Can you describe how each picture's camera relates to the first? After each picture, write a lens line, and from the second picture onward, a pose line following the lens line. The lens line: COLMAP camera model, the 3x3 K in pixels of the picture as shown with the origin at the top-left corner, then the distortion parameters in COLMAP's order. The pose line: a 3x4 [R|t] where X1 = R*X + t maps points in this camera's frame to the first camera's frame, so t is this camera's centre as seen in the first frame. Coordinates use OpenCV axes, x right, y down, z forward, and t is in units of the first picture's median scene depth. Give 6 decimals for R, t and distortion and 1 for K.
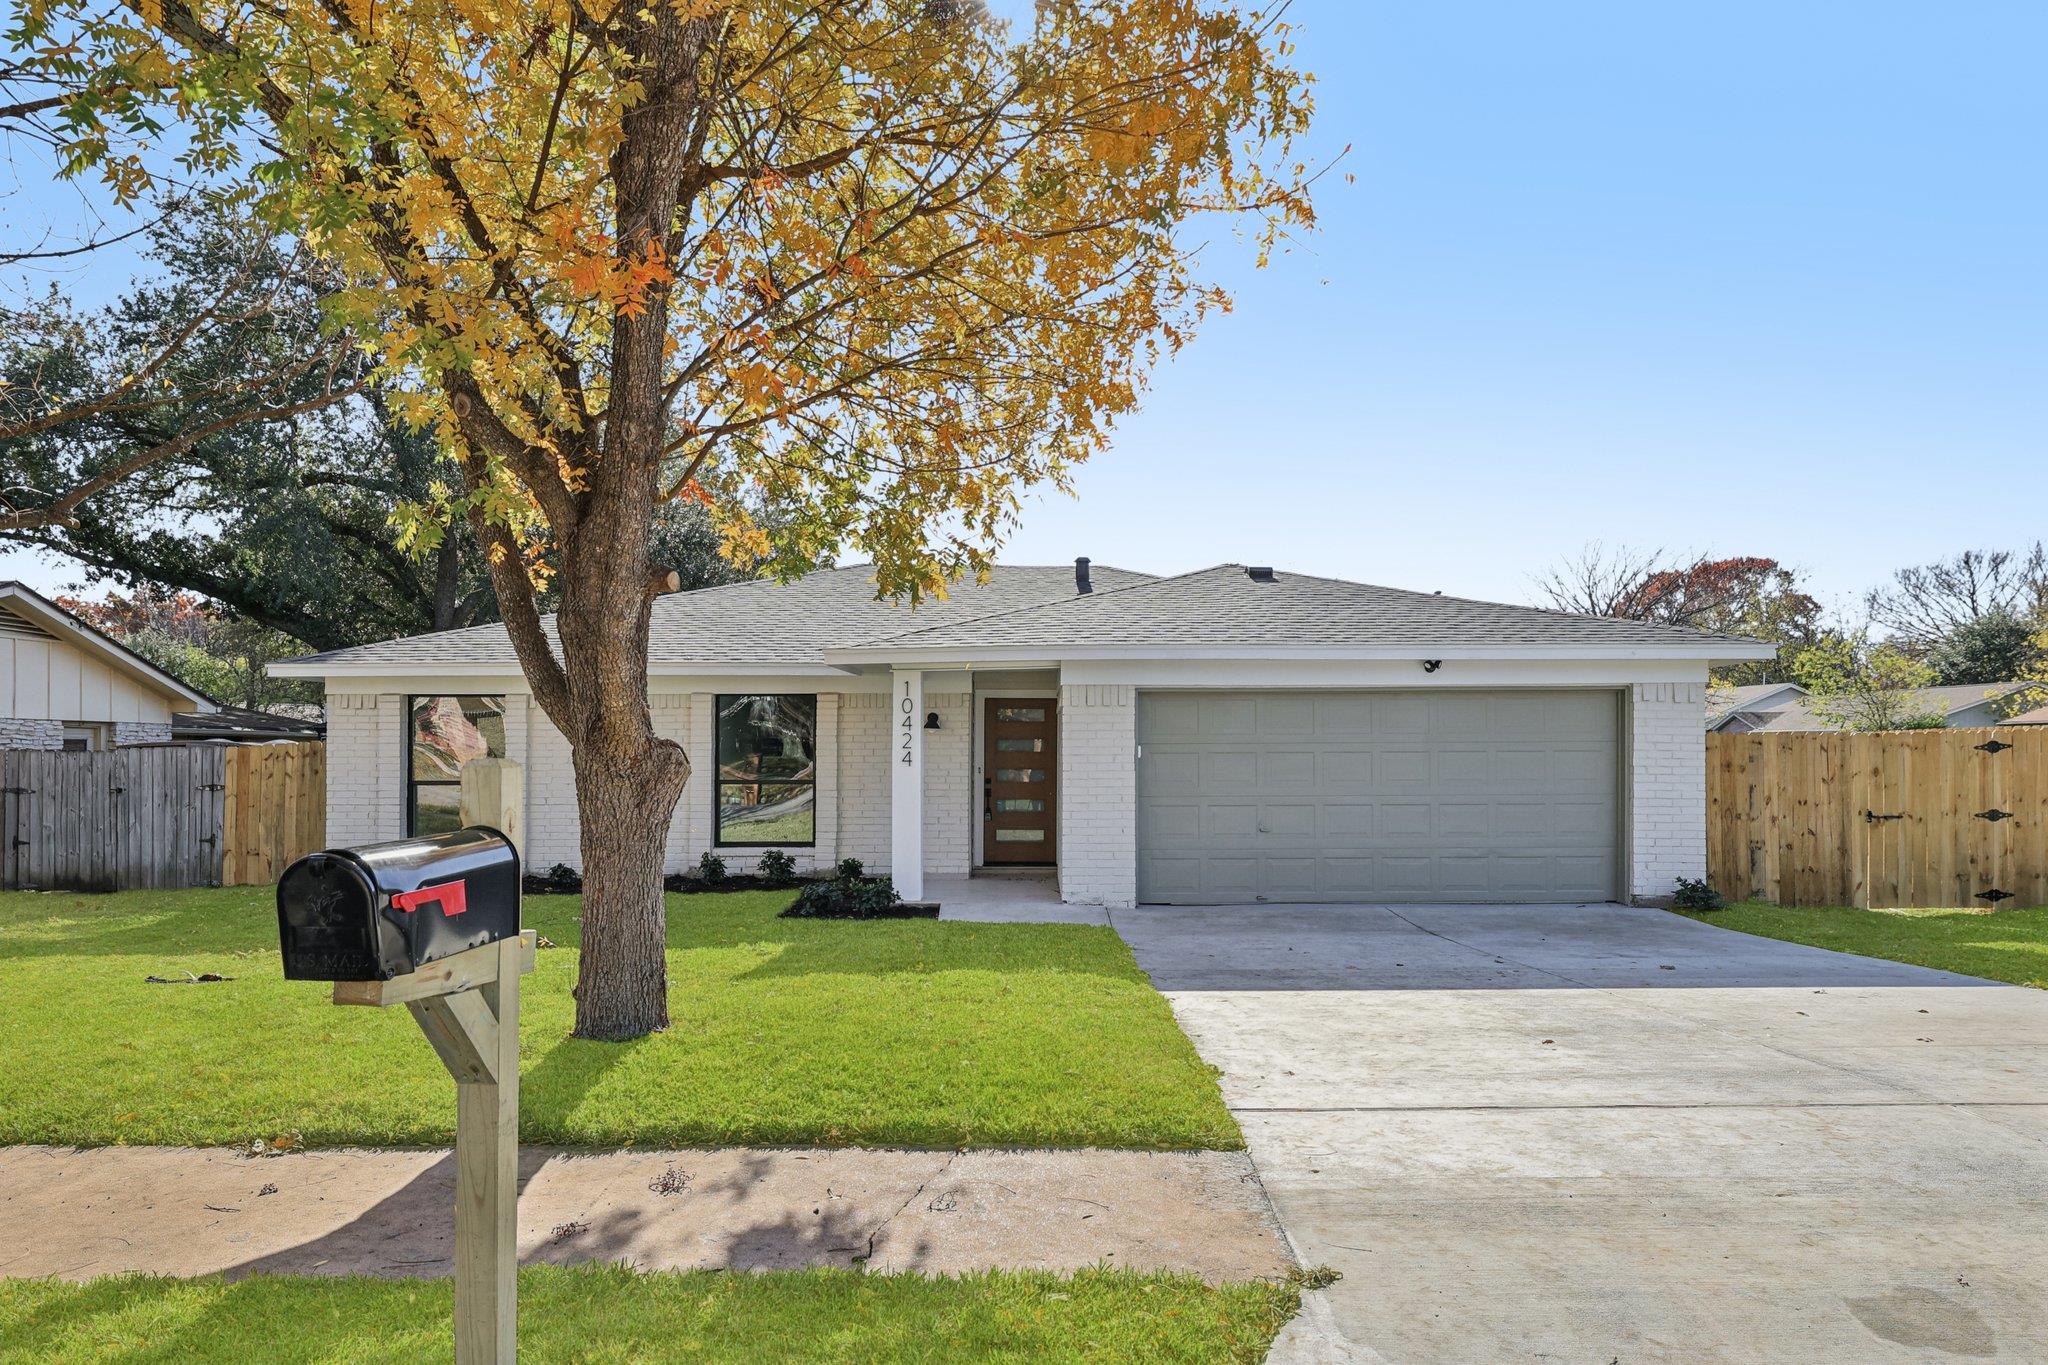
lens RADIAL K [[1354.6, 0, 1024.7], [0, 1354.6, 696.5], [0, 0, 1]] dist [-0.000410, -0.000032]
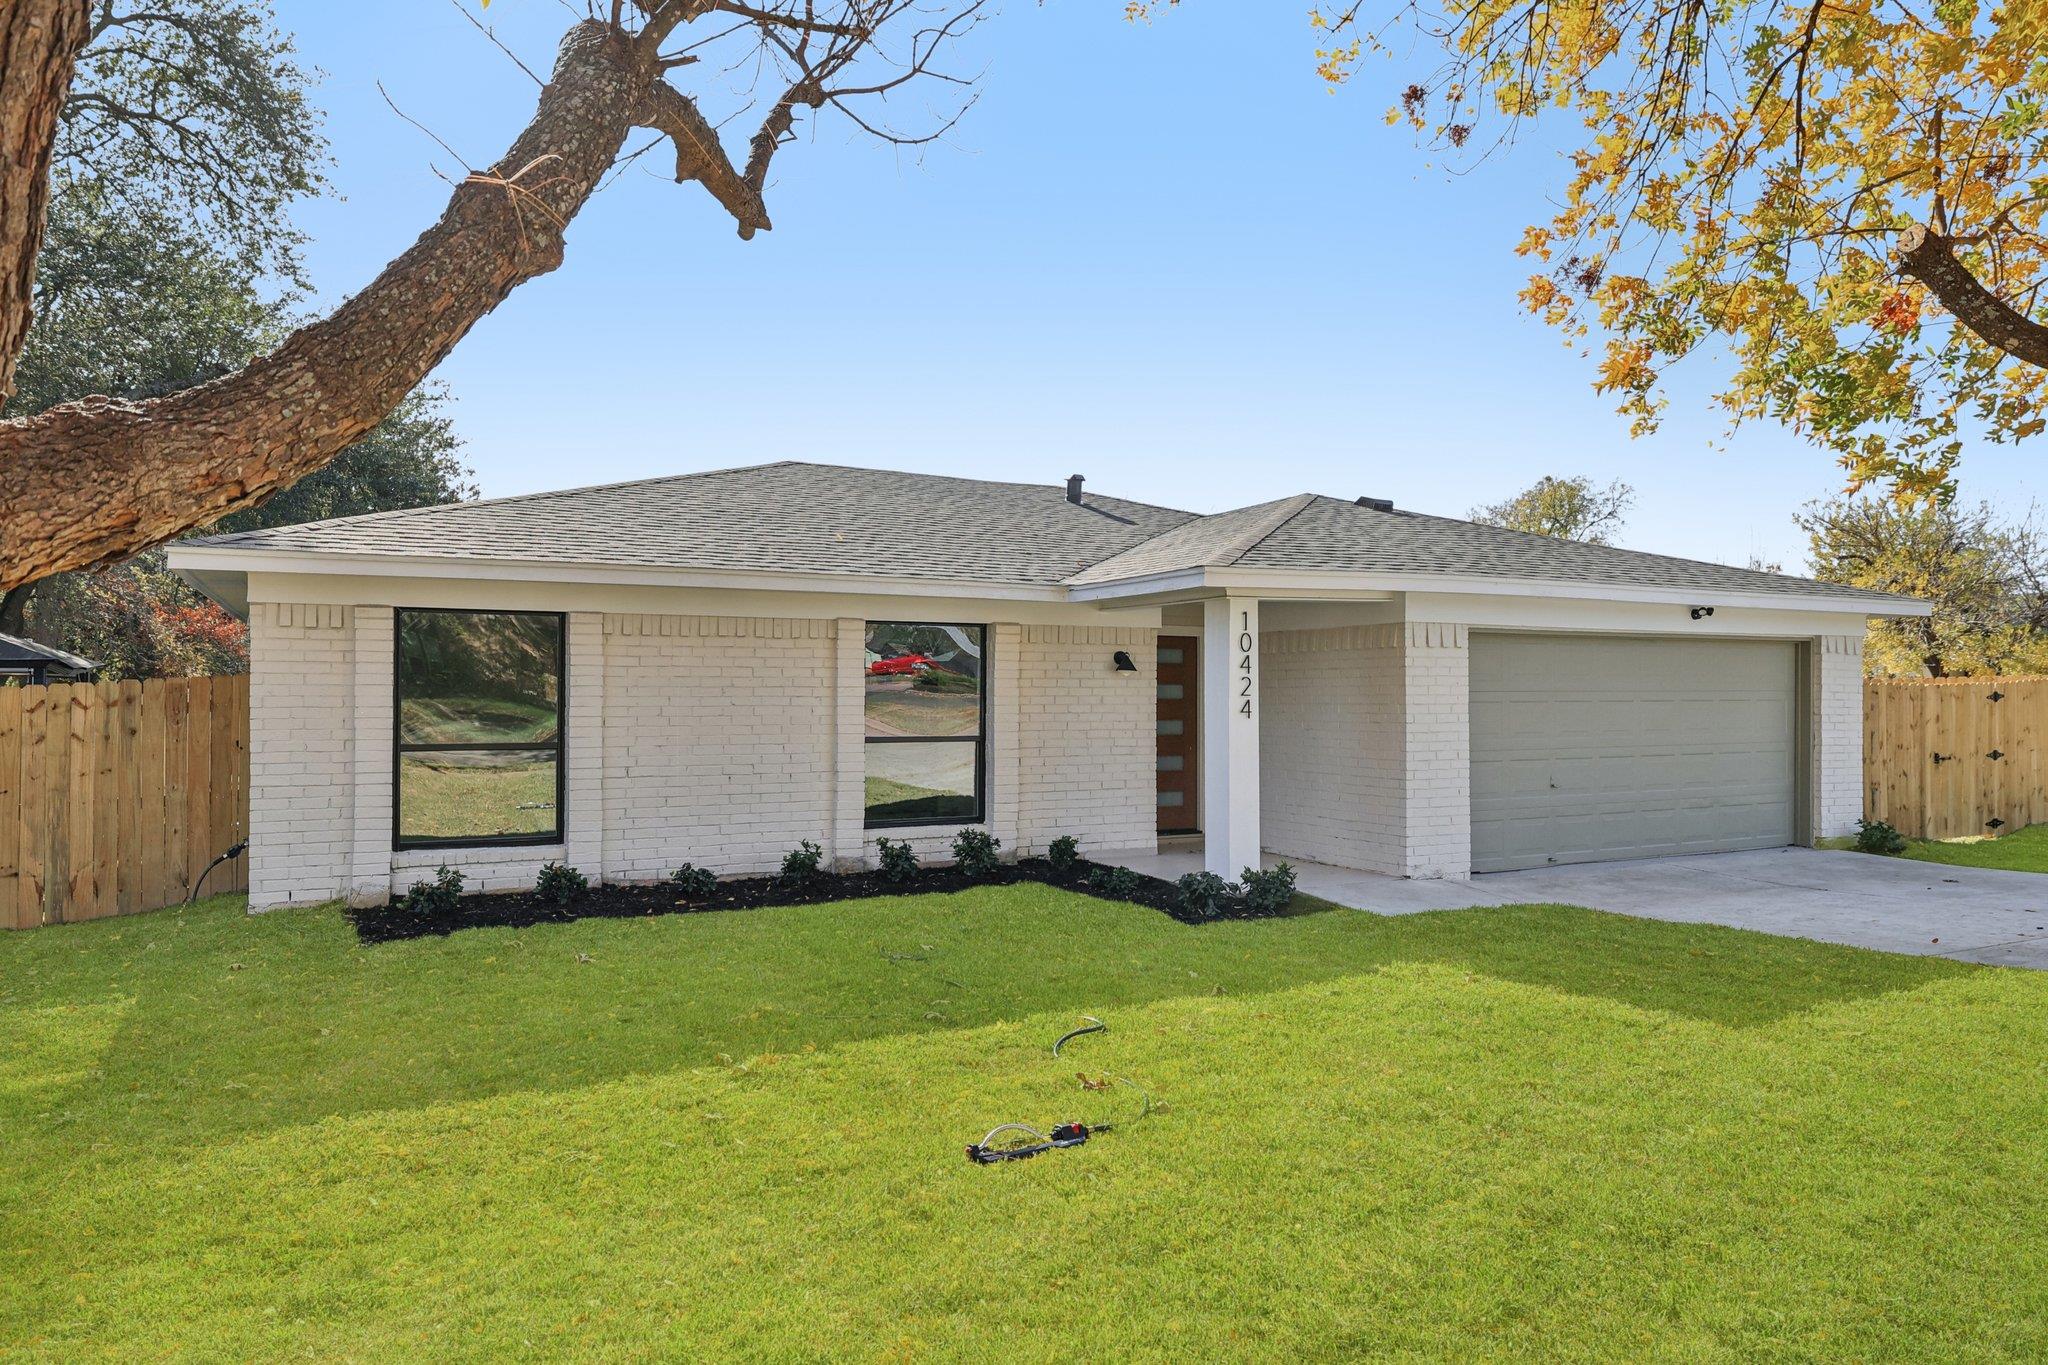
lens RADIAL K [[1354.6, 0, 1022.8], [0, 1354.6, 679.0], [0, 0, 1]] dist [-0.000410, -0.000032]
pose [[0.882477, 0.008651, 0.470276, -0.575733], [-0.020535, 0.999586, 0.020146, 0.015244], [-0.469908, -0.027435, 0.882289, 0.361512]]
